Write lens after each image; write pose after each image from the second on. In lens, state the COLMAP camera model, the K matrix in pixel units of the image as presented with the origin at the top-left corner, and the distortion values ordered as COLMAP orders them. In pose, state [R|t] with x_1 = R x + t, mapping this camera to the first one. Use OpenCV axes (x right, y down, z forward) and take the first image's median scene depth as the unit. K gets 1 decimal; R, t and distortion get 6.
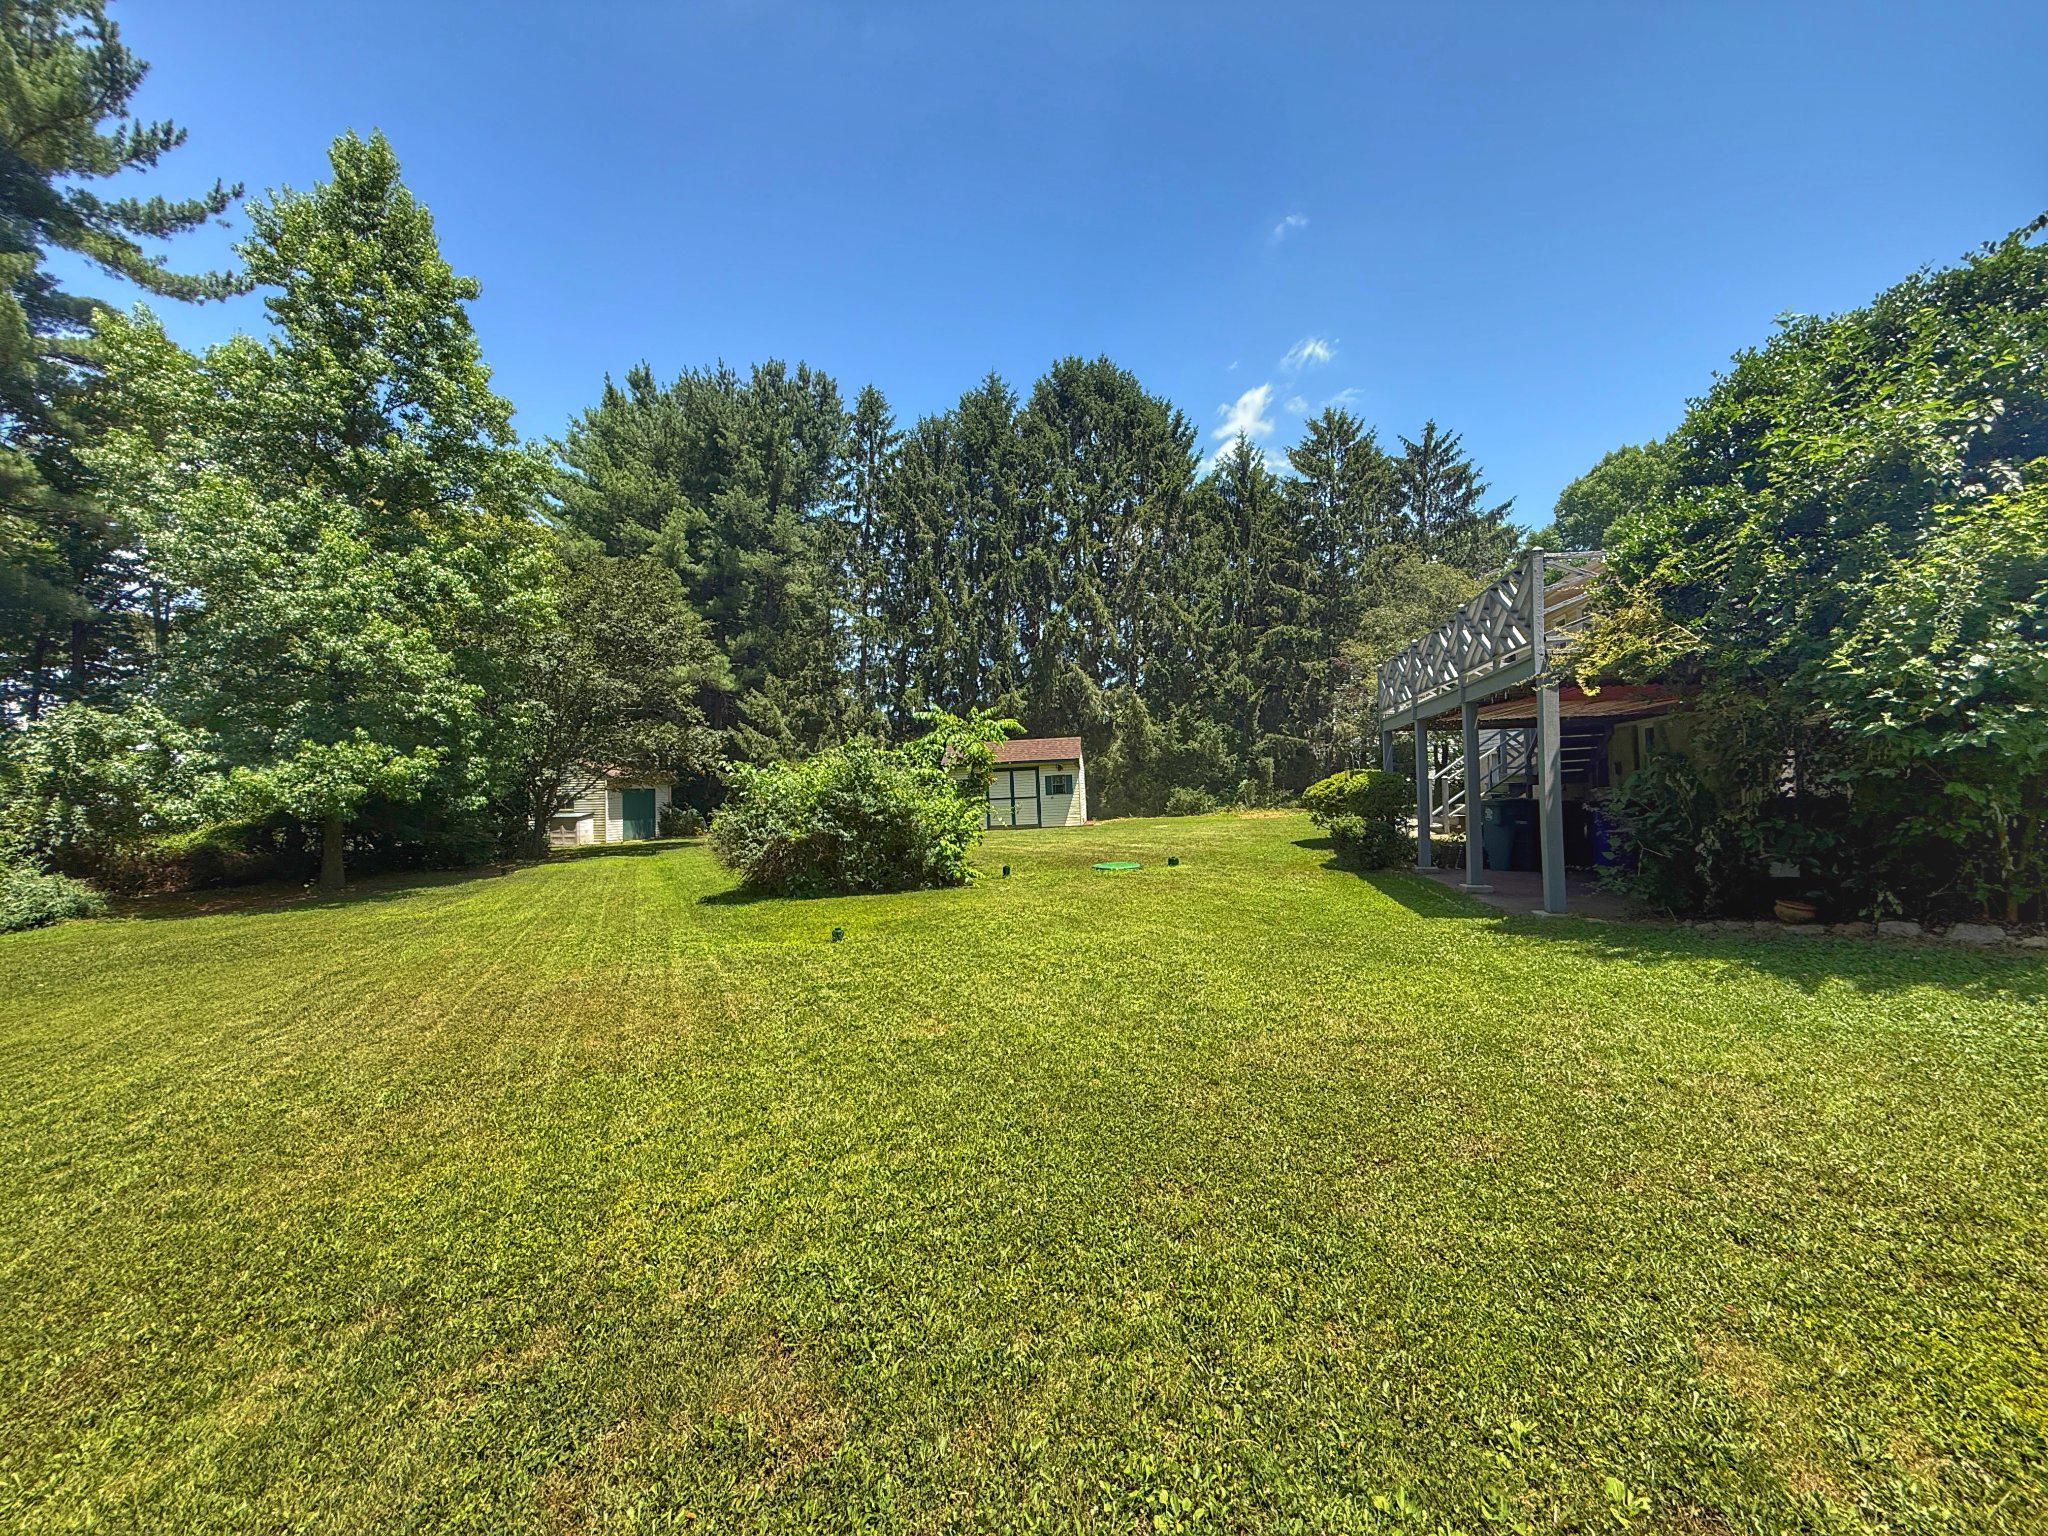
lens RADIAL K [[819.3, 0, 1023.7], [0, 819.3, 766.2], [0, 0, 1]] dist [-0.004124, 0.000468]
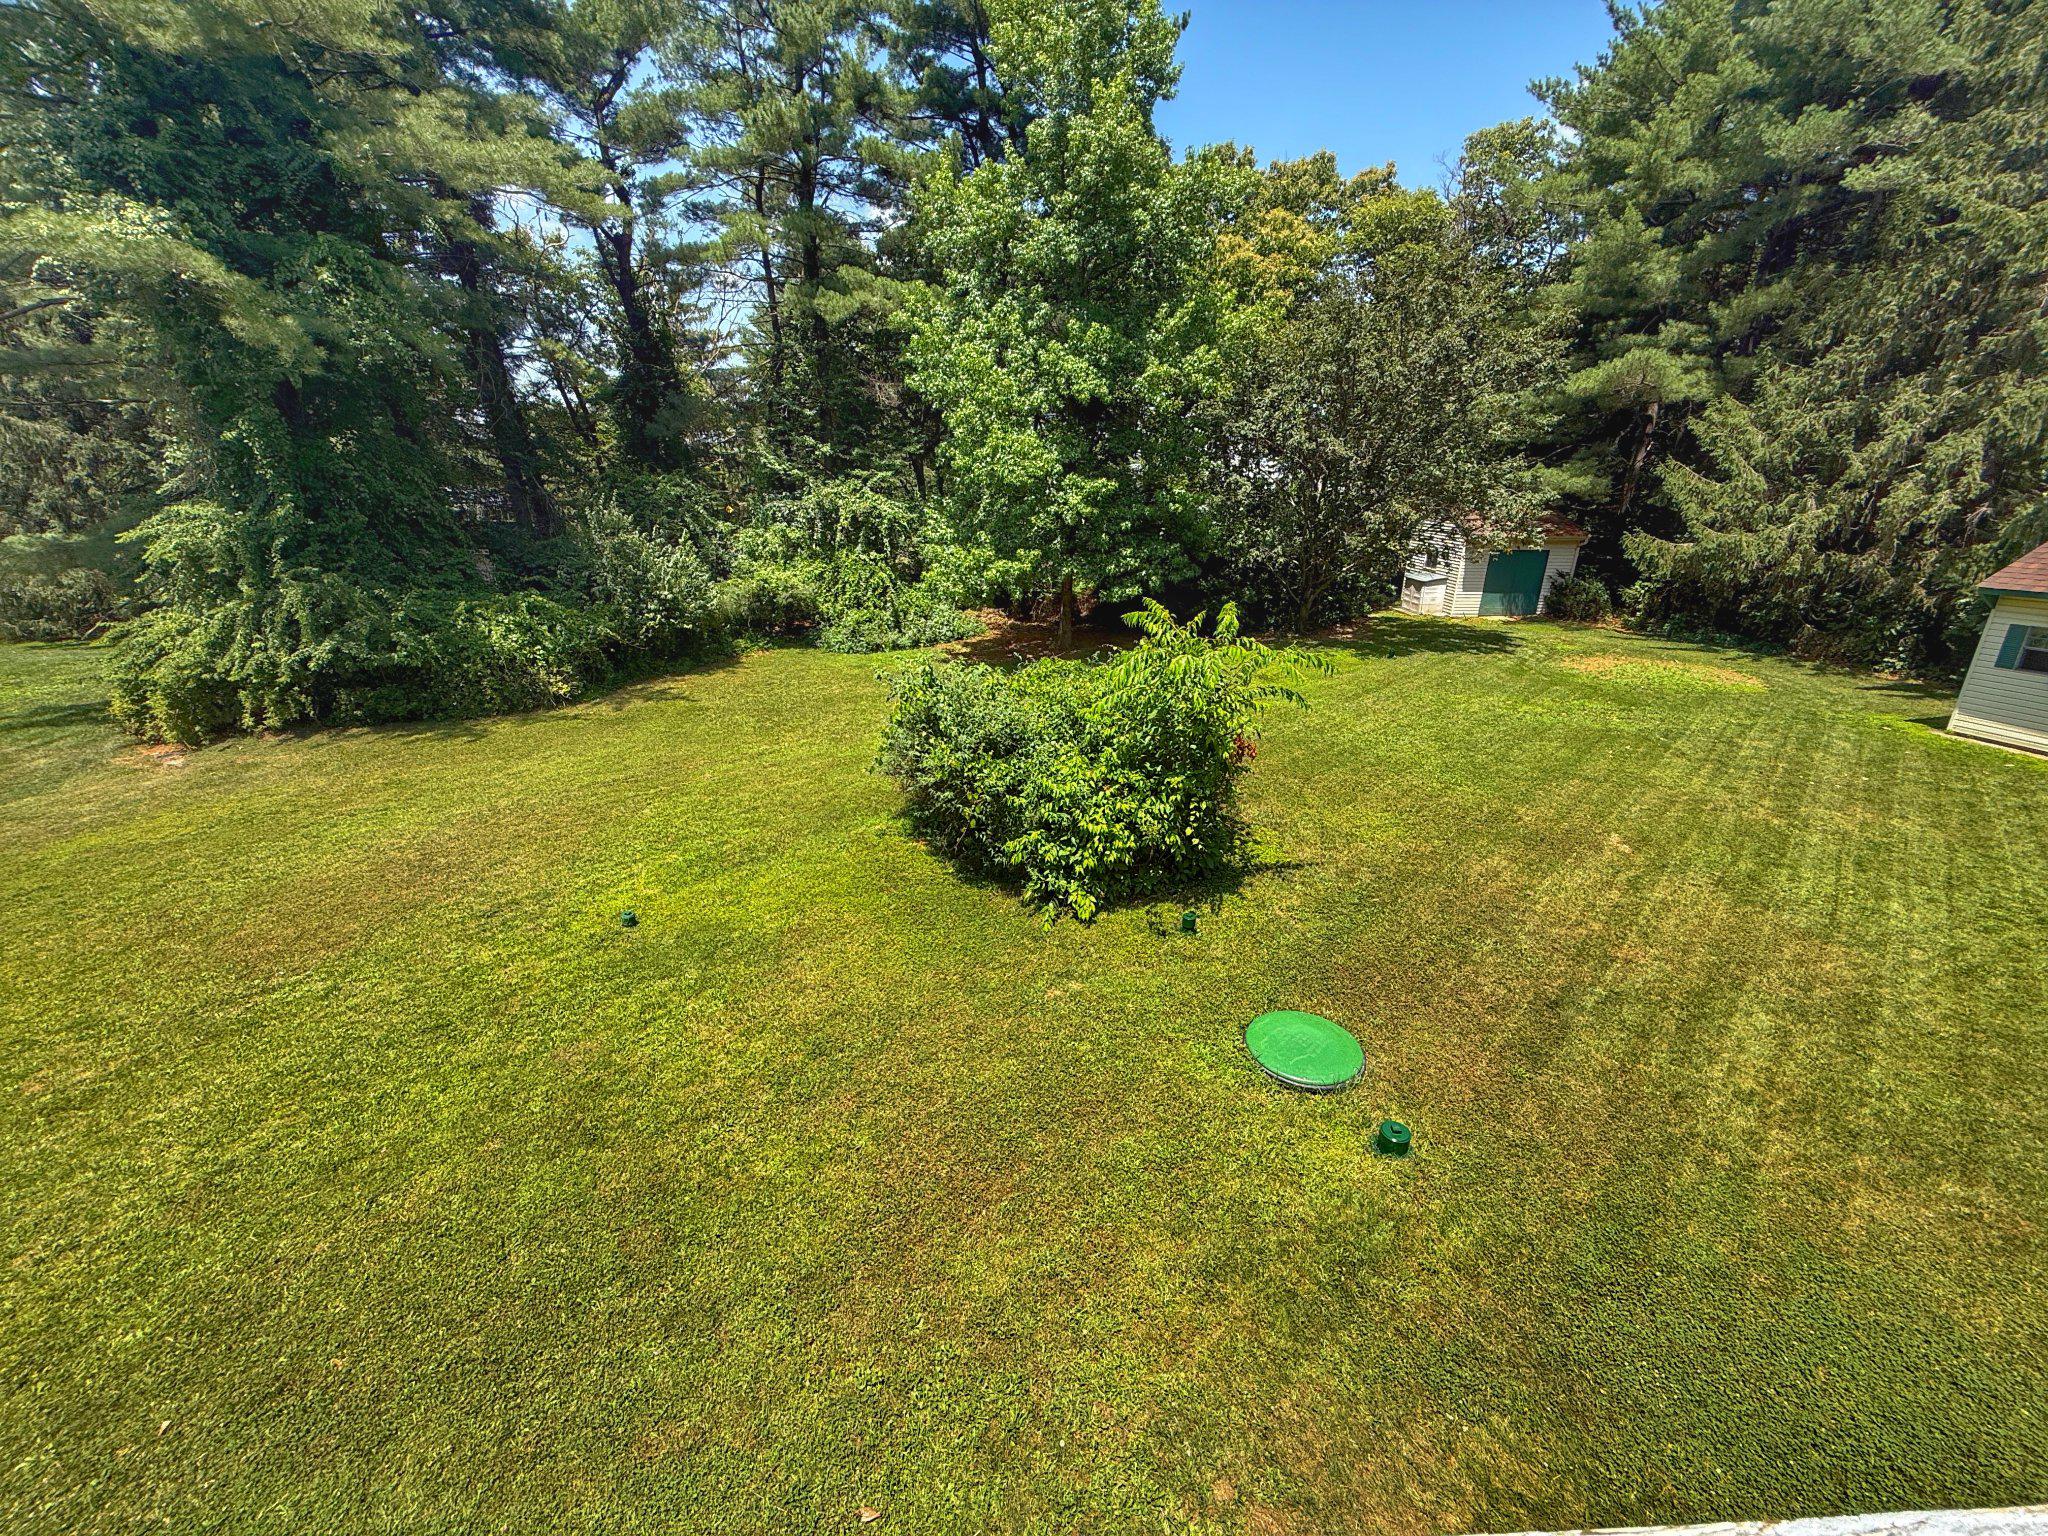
lens RADIAL K [[819.3, 0, 1018.5], [0, 819.3, 772.8], [0, 0, 1]] dist [-0.004124, 0.000468]
pose [[0.212420, 0.360777, -0.908140, 0.227845], [0.049031, 0.924243, 0.378644, -0.101628], [0.975948, -0.124959, 0.178638, 0.389639]]
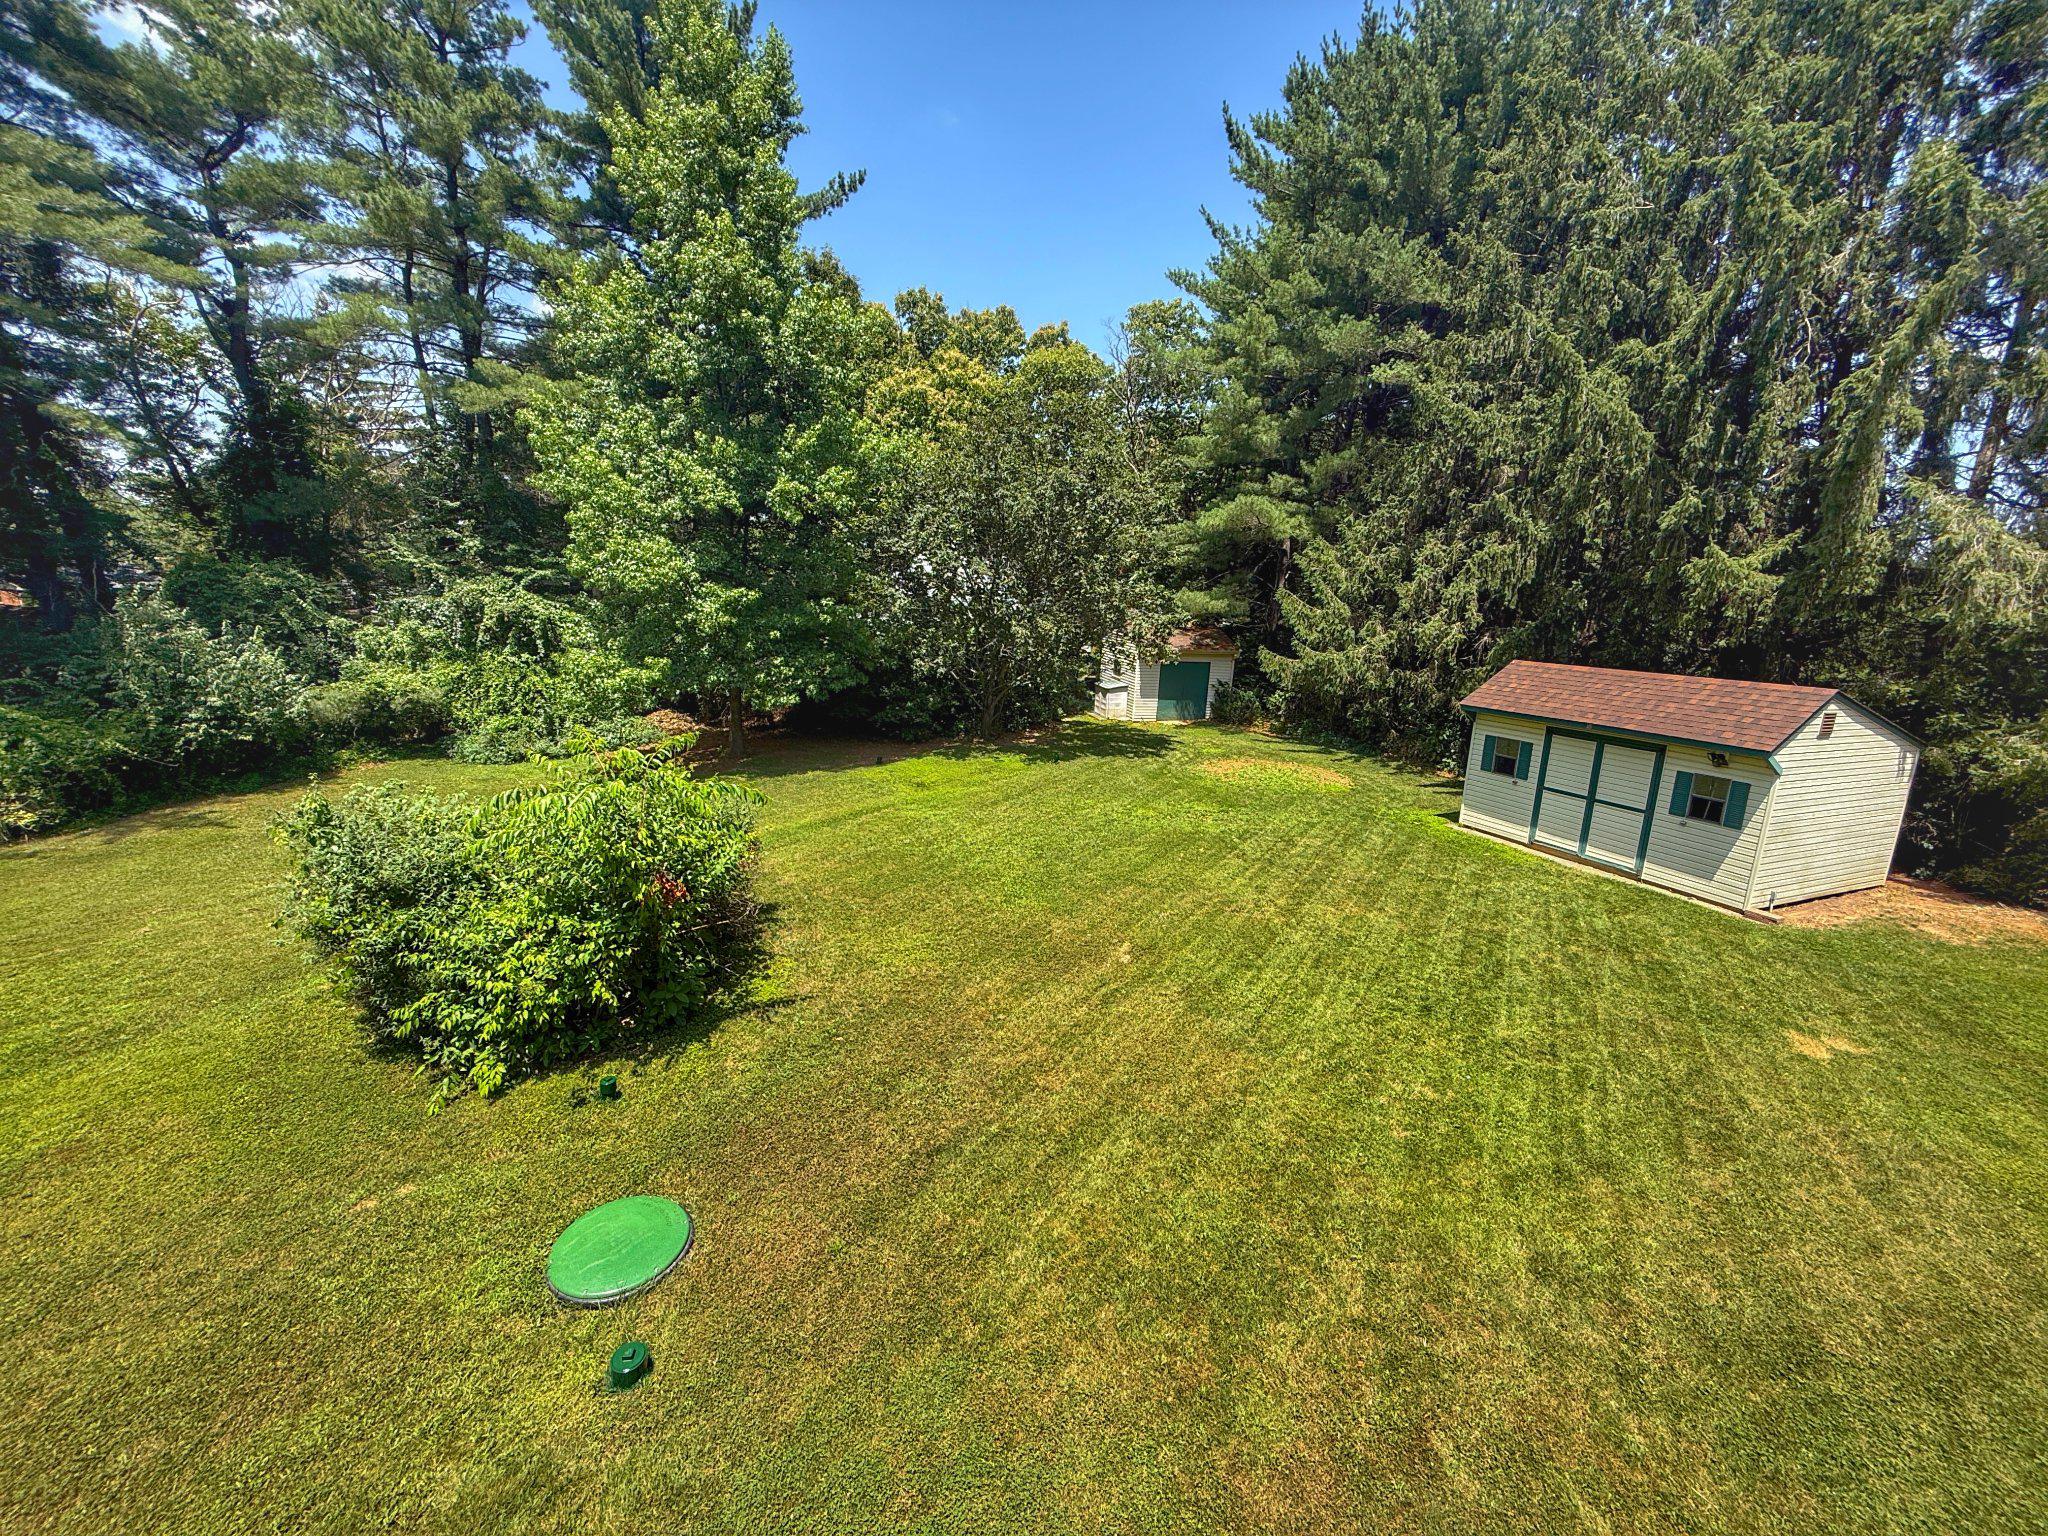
lens RADIAL K [[819.3, 0, 1027.6], [0, 819.3, 770.1], [0, 0, 1]] dist [-0.004124, 0.000468]
pose [[0.432544, 0.247036, -0.867109, 0.249766], [-0.000398, 0.961784, 0.273810, -0.105778], [0.901613, -0.118090, 0.416113, 0.507402]]
